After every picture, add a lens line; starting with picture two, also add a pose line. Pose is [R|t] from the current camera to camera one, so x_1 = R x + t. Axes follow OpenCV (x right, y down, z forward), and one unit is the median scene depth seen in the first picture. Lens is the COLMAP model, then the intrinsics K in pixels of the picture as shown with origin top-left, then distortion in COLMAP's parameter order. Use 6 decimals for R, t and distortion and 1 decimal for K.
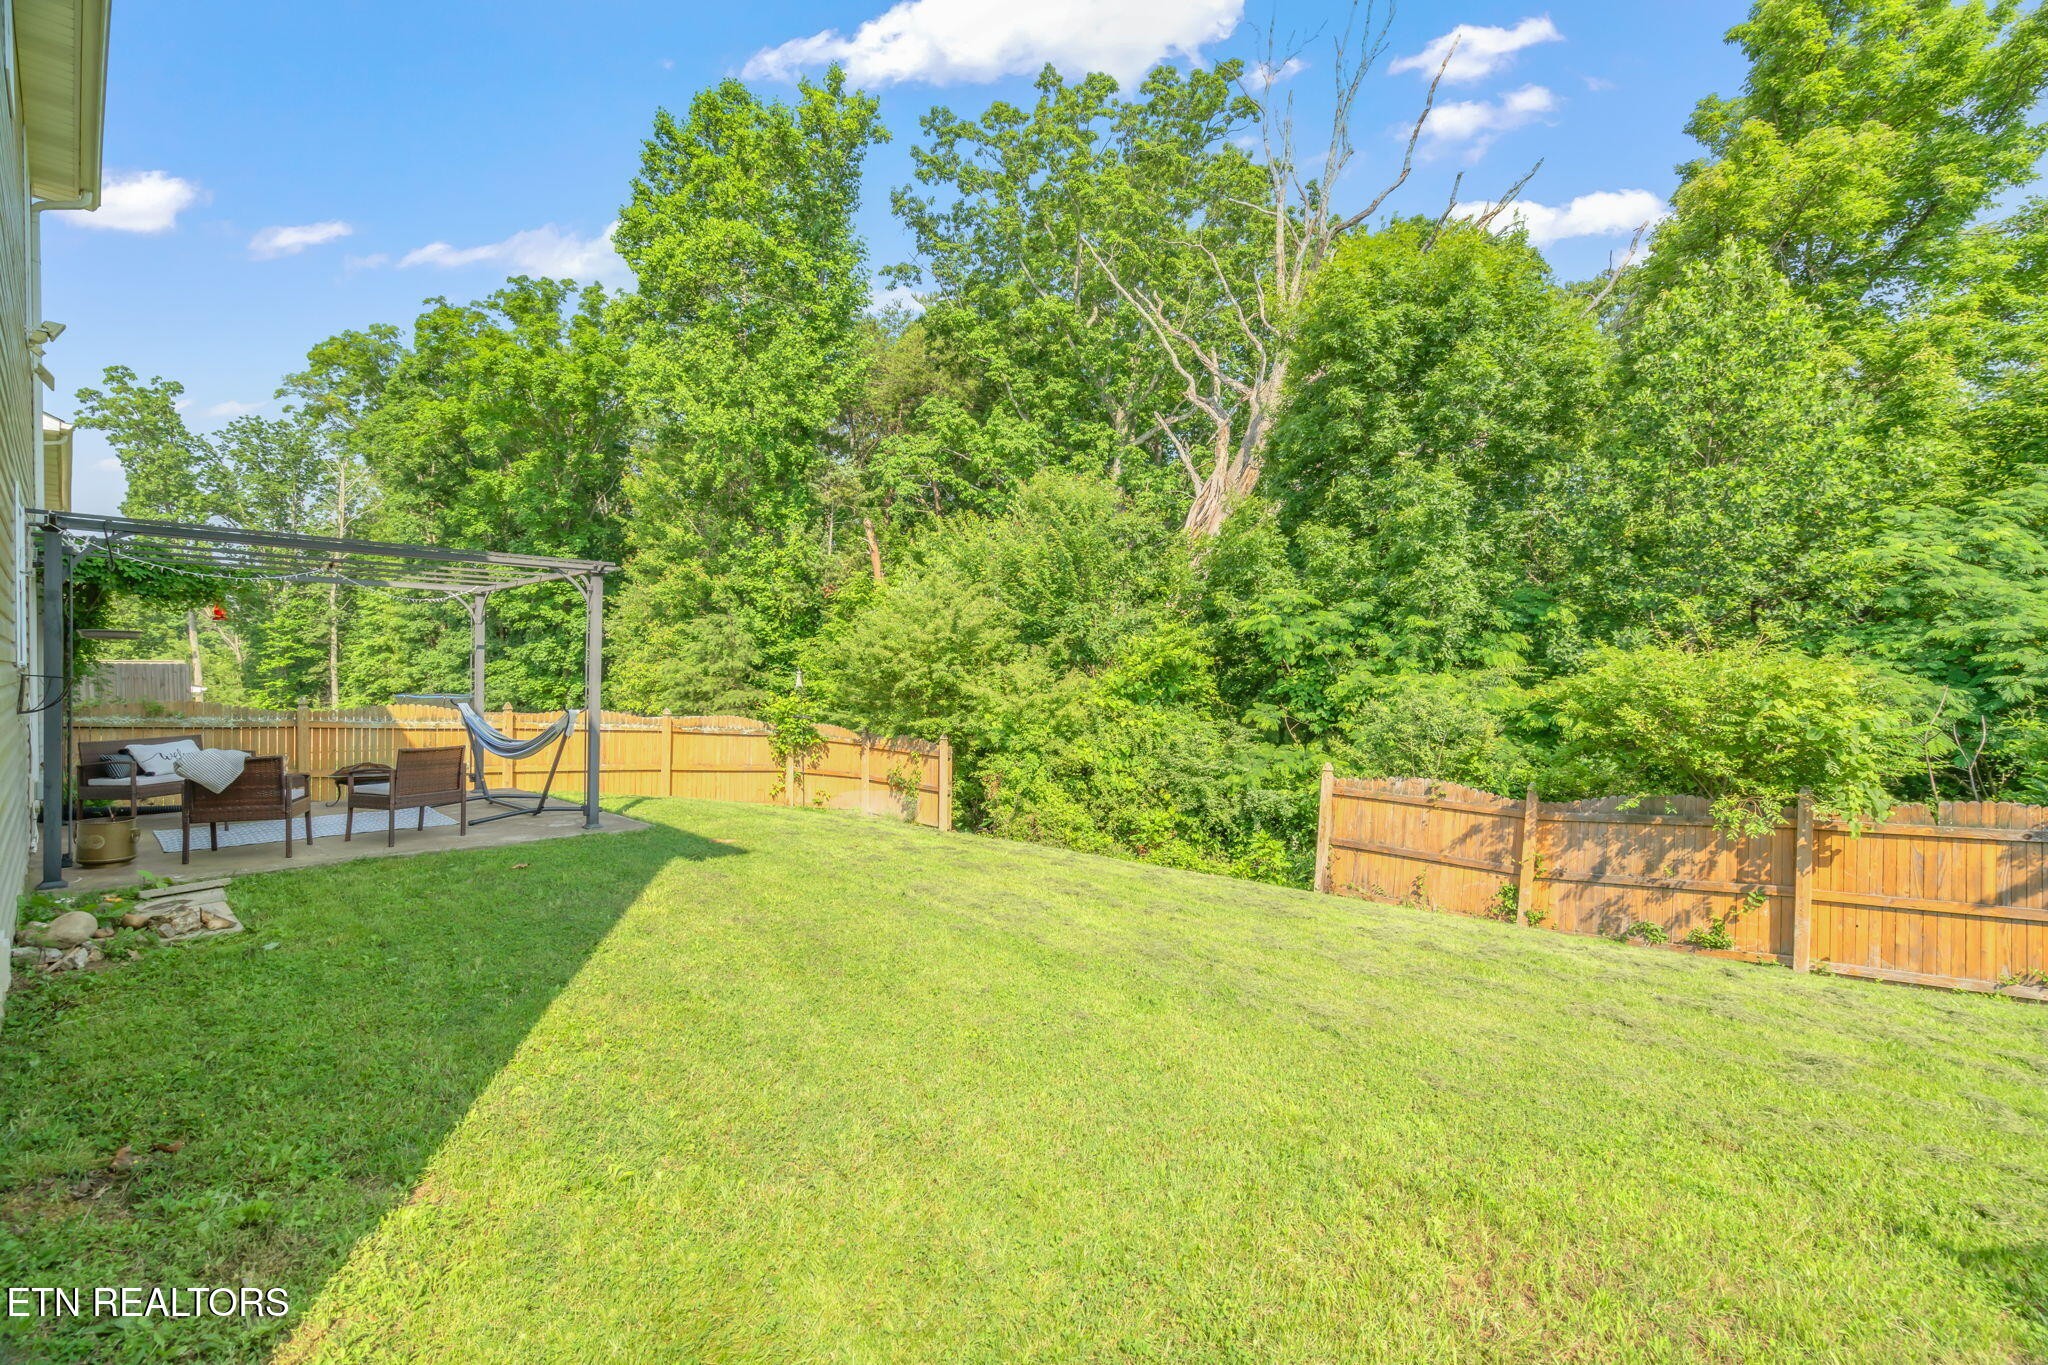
lens RADIAL K [[933.4, 0, 1035.5], [0, 933.4, 686.4], [0, 0, 1]] dist [-0.008865, 0.004072]
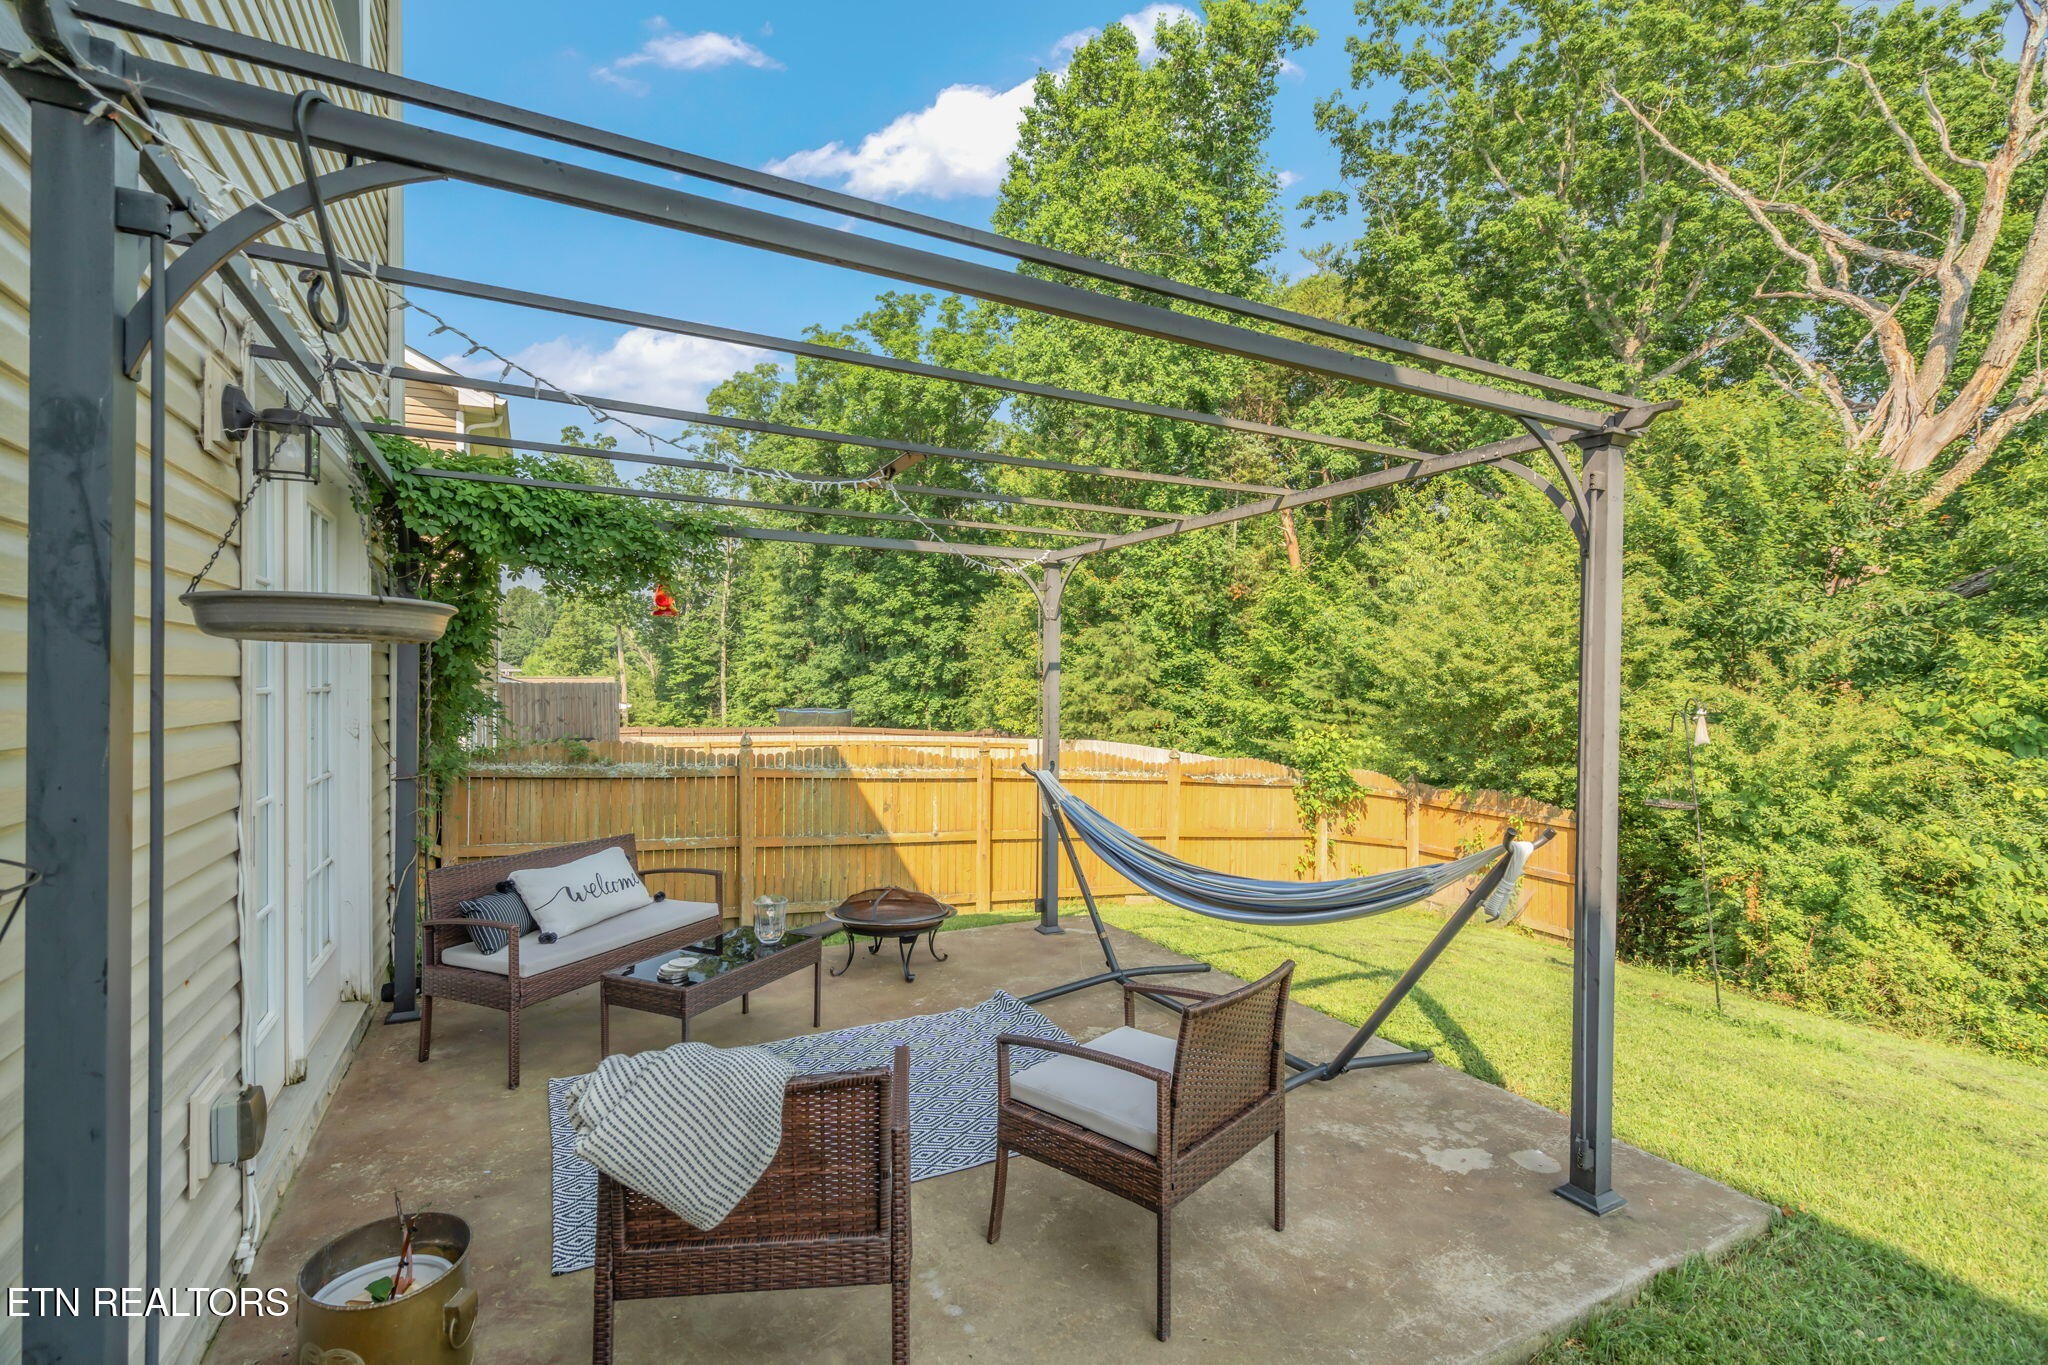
lens RADIAL K [[933.4, 0, 1024.6], [0, 933.4, 689.6], [0, 0, 1]] dist [-0.008865, 0.004072]
pose [[0.947044, 0.001072, -0.321103, -0.131482], [-0.004183, 0.999951, -0.008999, -0.006500], [0.321078, 0.009865, 0.947001, 0.144521]]
